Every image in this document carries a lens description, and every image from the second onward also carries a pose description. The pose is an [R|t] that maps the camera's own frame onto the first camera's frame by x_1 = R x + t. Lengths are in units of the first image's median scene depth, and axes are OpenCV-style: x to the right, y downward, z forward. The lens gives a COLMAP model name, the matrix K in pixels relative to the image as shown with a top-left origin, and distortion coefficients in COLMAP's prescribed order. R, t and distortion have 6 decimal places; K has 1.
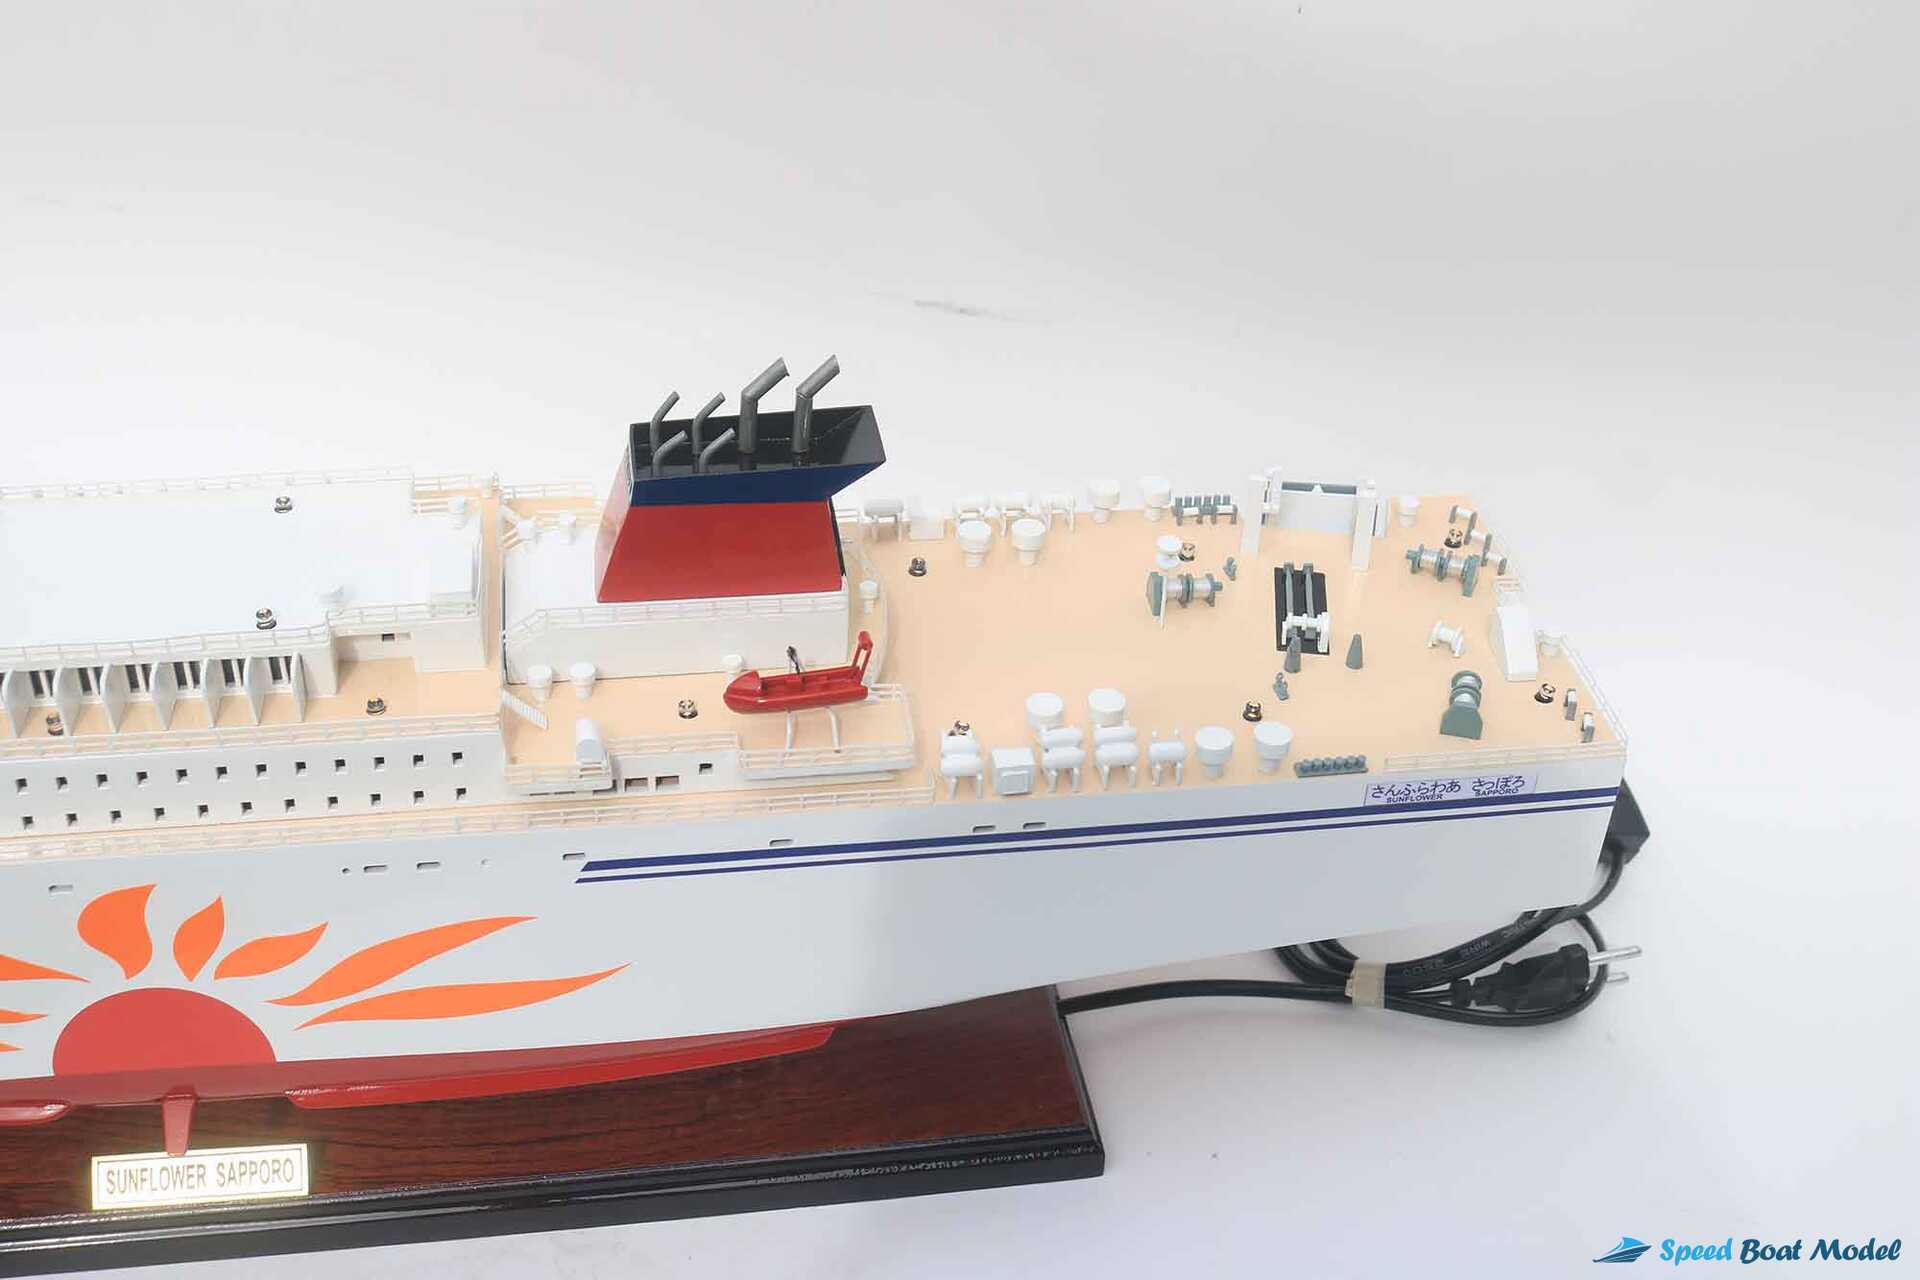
lens RADIAL K [[2274.2, 0, 954.3], [0, 2274.2, 616.5], [0, 0, 1]] dist [-0.091550, 0.035691]
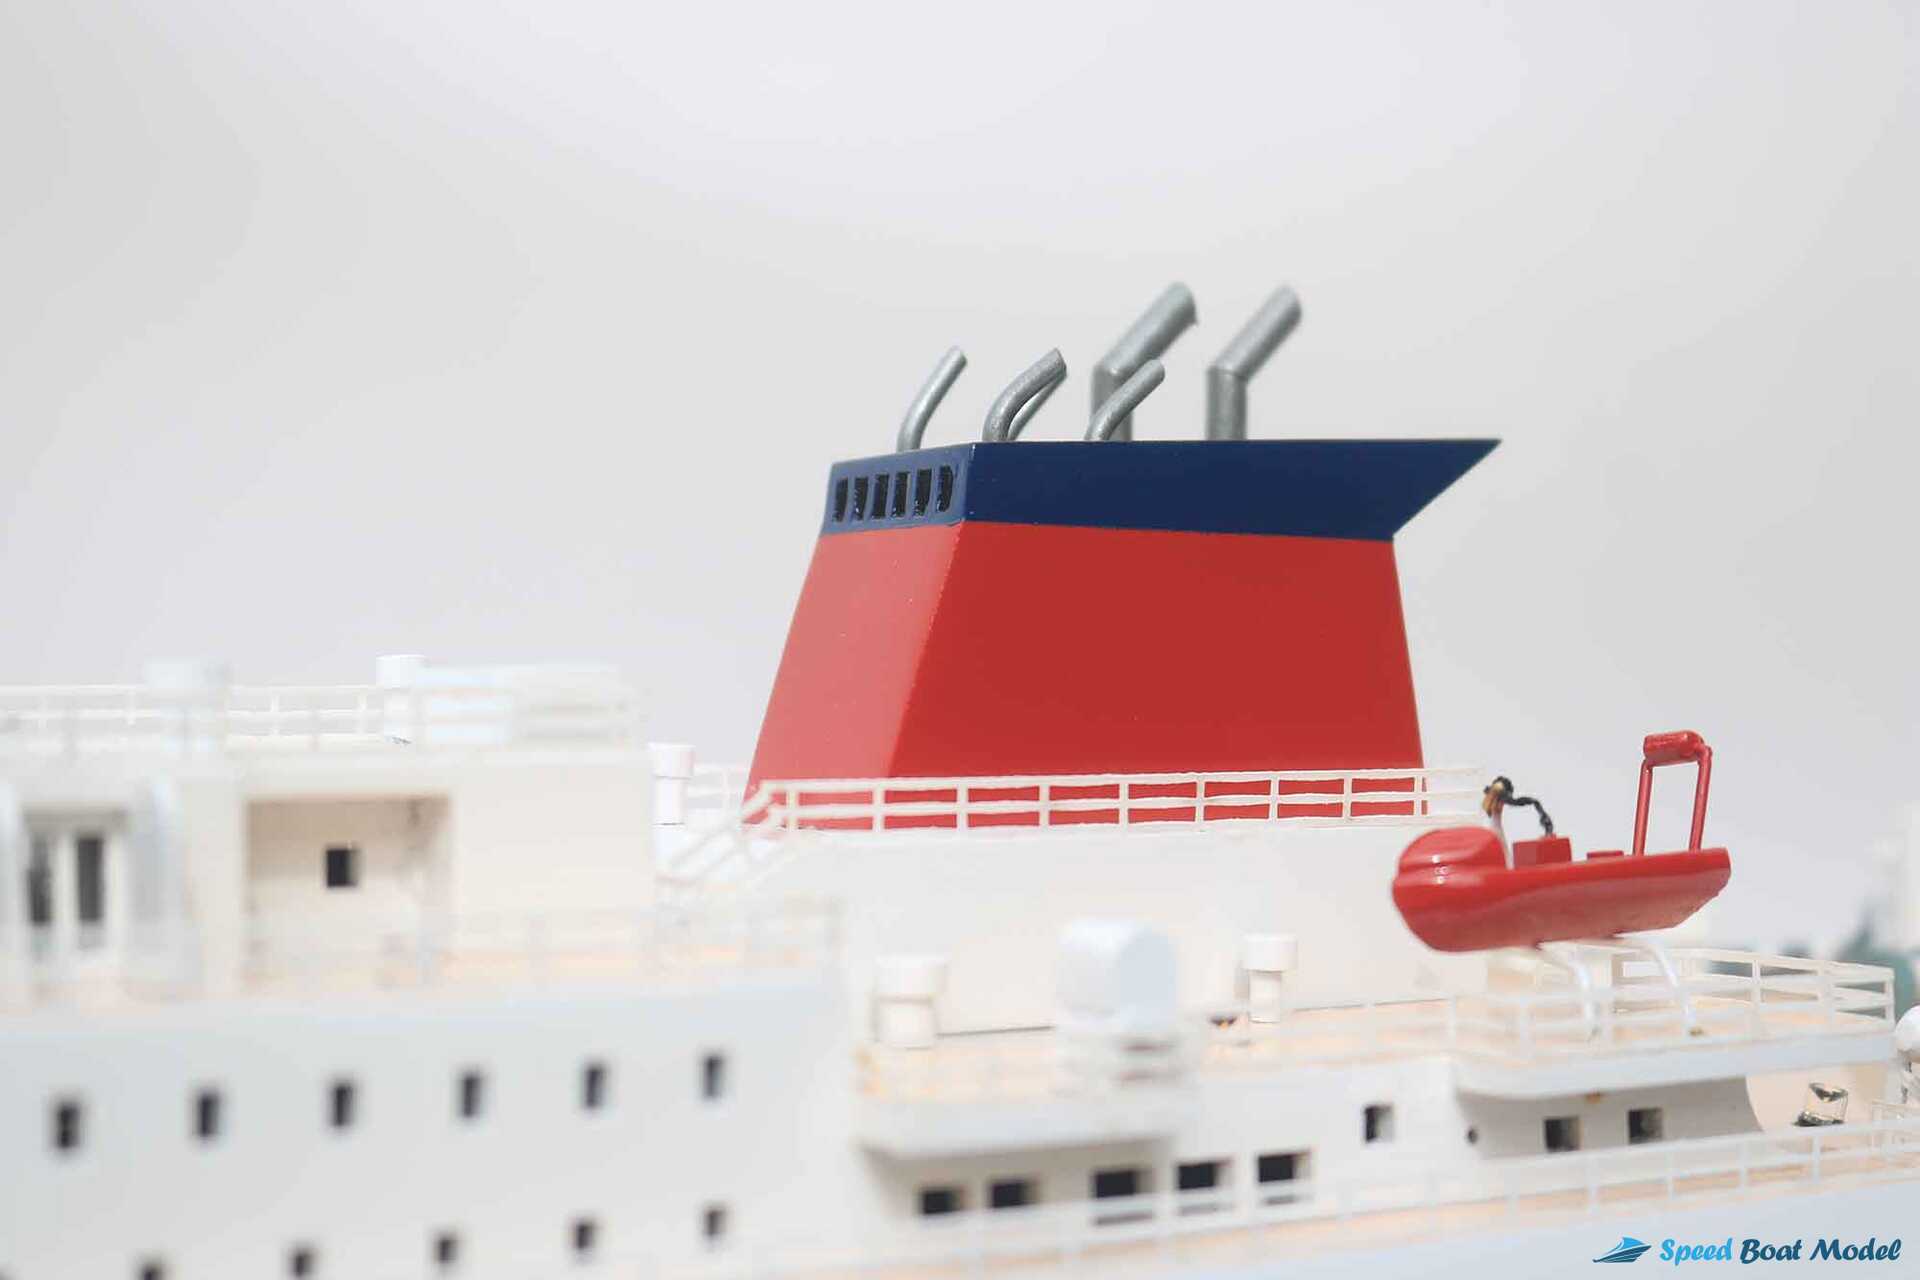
lens RADIAL K [[3160.2, 0, 960.0], [0, 3160.2, 640.0], [0, 0, 1]] dist [0.000751, 0.015284]
pose [[0.931287, -0.037986, 0.362300, -0.323373], [0.238944, 0.814409, -0.528813, 0.233292], [-0.274973, 0.579046, 0.767526, 0.606589]]
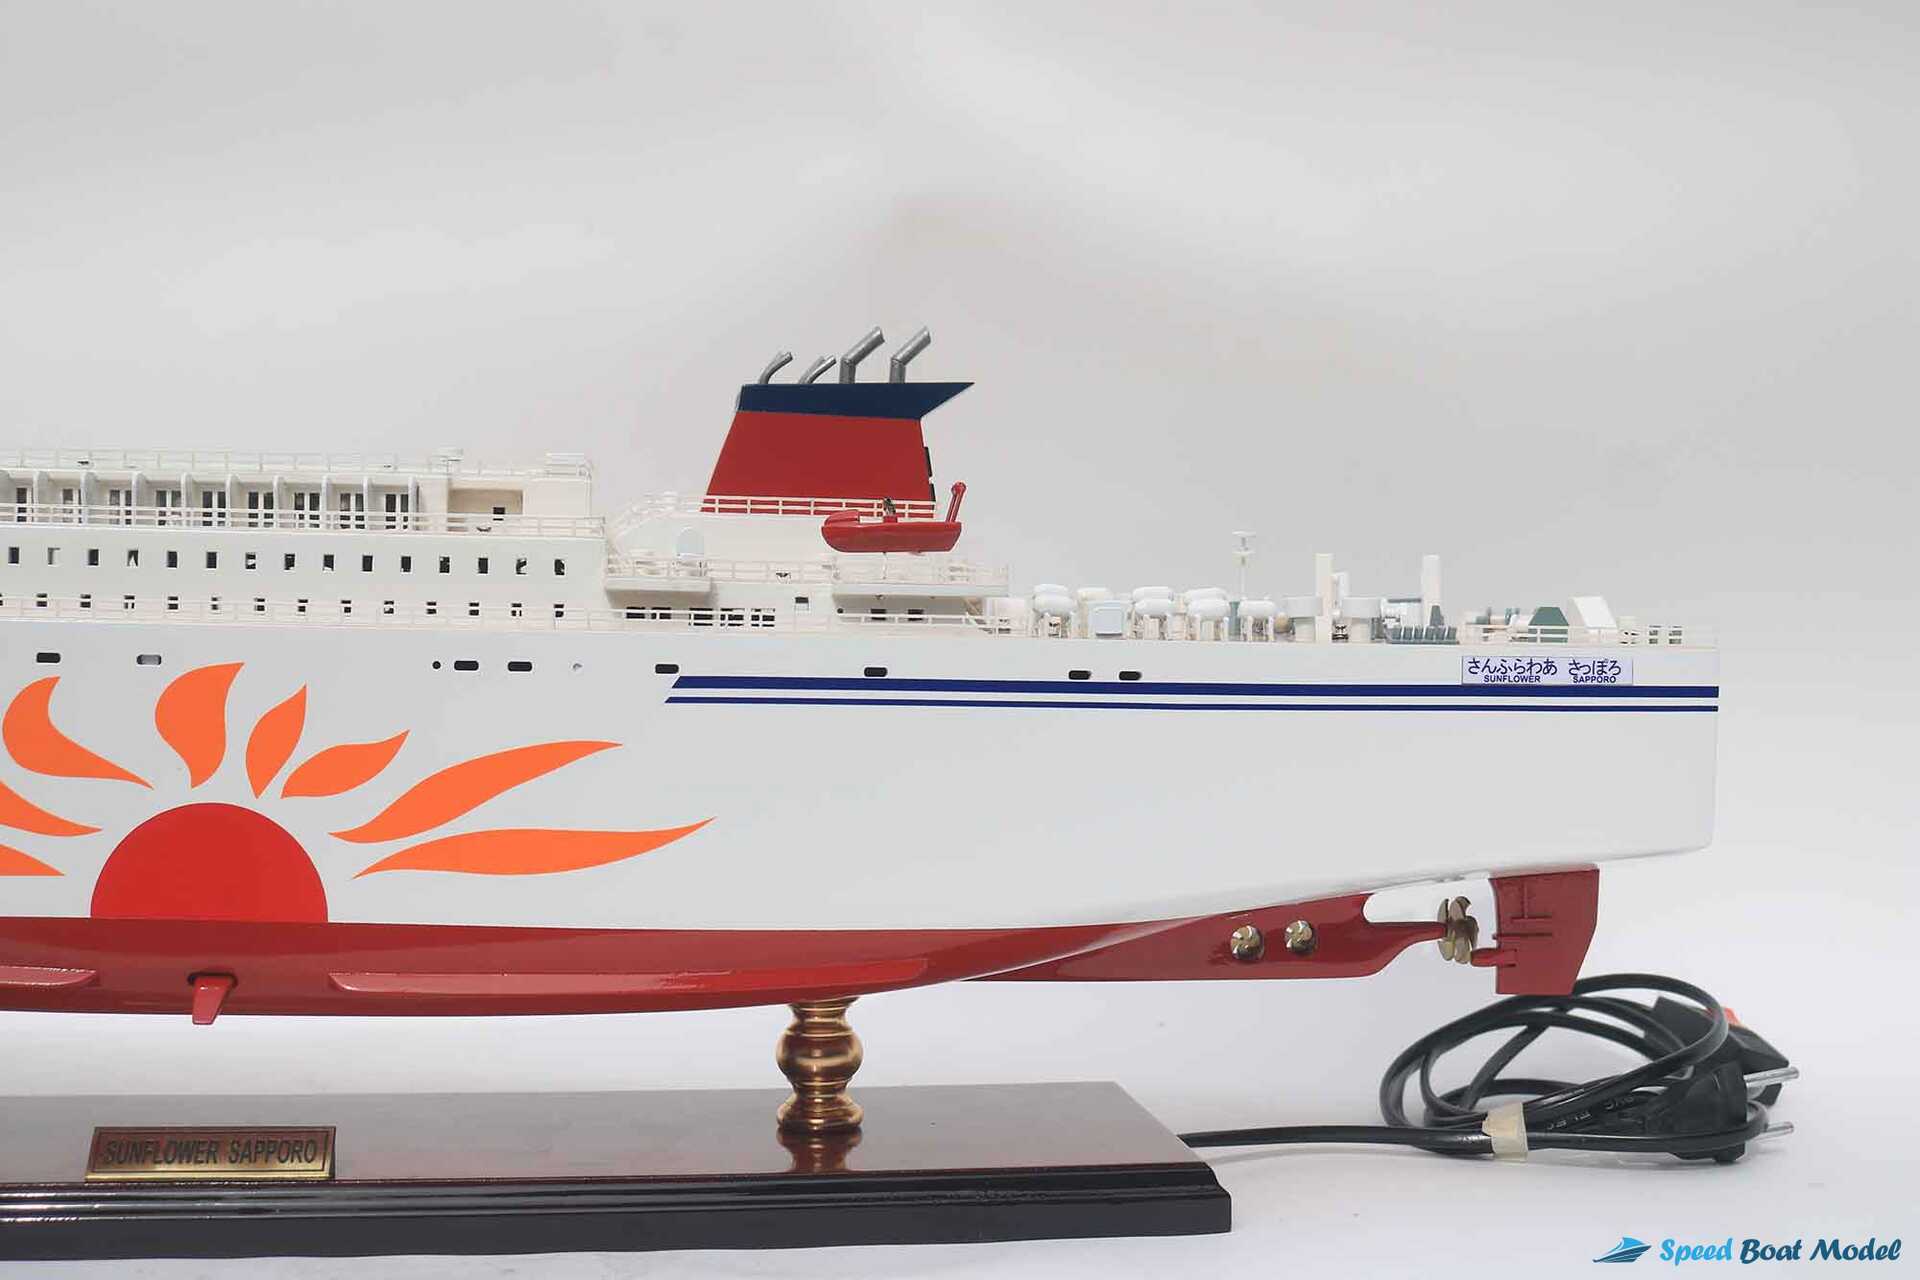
lens RADIAL K [[2274.2, 0, 954.3], [0, 2274.2, 616.5], [0, 0, 1]] dist [-0.091550, 0.035691]
pose [[0.999790, -0.019545, -0.006120, -0.035190], [0.012612, 0.822969, -0.567946, 0.631111], [0.016137, 0.567750, 0.823043, 0.168933]]
